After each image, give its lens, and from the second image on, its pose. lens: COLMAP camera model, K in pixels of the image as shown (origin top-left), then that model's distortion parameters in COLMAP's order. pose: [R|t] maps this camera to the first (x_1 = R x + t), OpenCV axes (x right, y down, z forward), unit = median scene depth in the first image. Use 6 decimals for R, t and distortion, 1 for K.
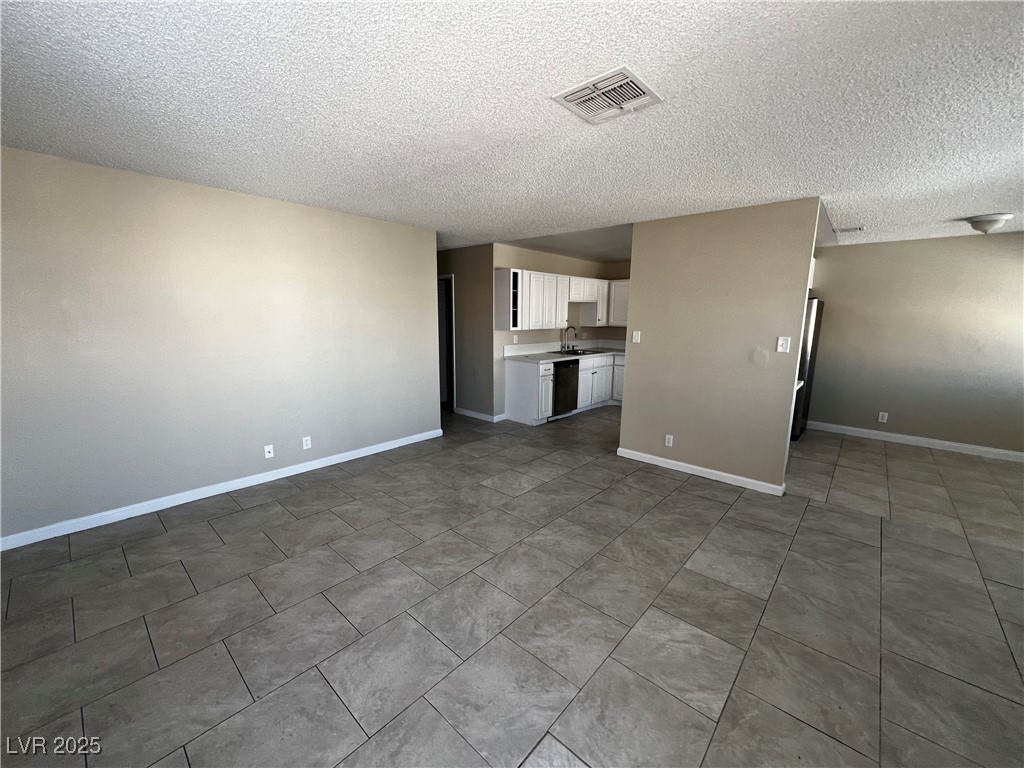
lens RADIAL K [[409.6, 0, 509.5], [0, 409.6, 383.2], [0, 0, 1]] dist [-0.002947, 0.000627]
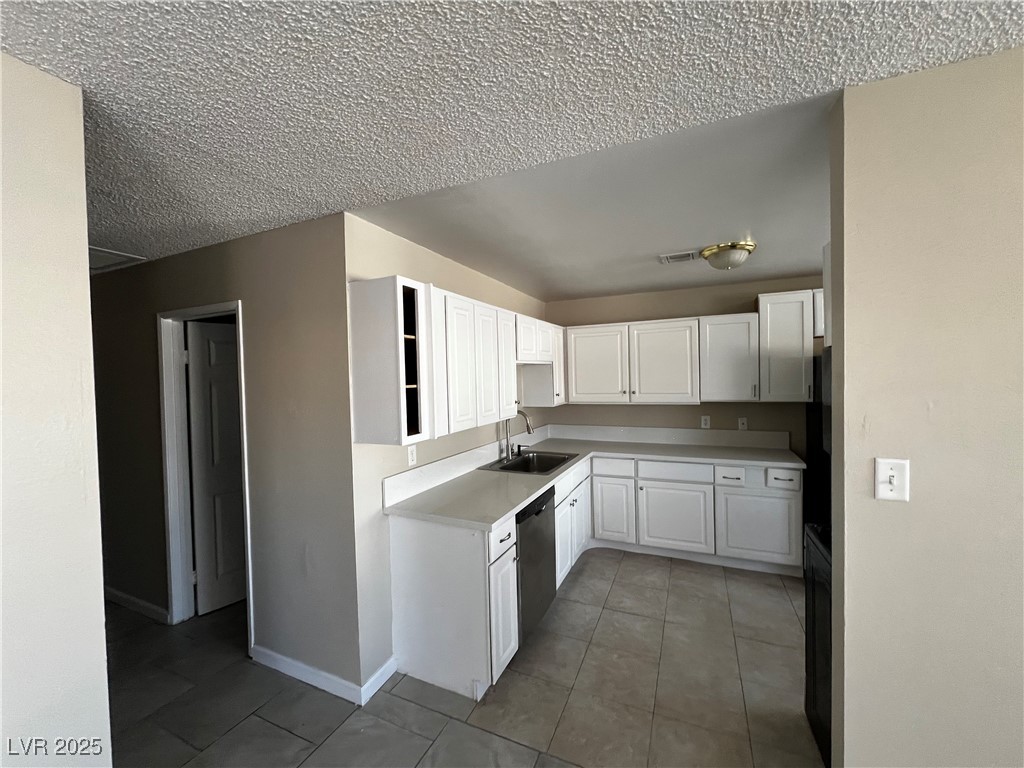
lens RADIAL K [[409.6, 0, 511.0], [0, 409.6, 383.4], [0, 0, 1]] dist [-0.002947, 0.000627]
pose [[0.952158, -0.036299, 0.303443, -0.018352], [0.081950, 0.986883, -0.139091, -0.164436], [-0.294414, 0.157304, 0.942643, 0.829723]]
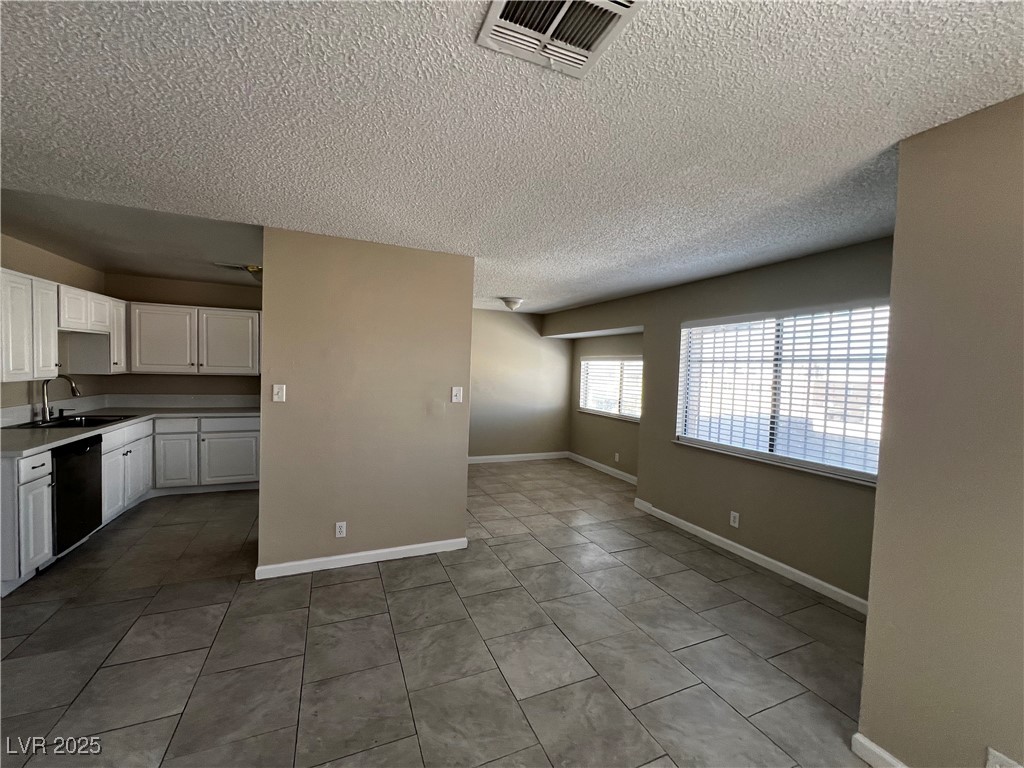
lens RADIAL K [[409.6, 0, 508.7], [0, 409.6, 383.4], [0, 0, 1]] dist [-0.002947, 0.000627]
pose [[0.417086, -0.032309, 0.908293, -0.150292], [0.122074, 0.992304, -0.020758, -0.070457], [-0.900632, 0.119537, 0.417820, 0.385290]]
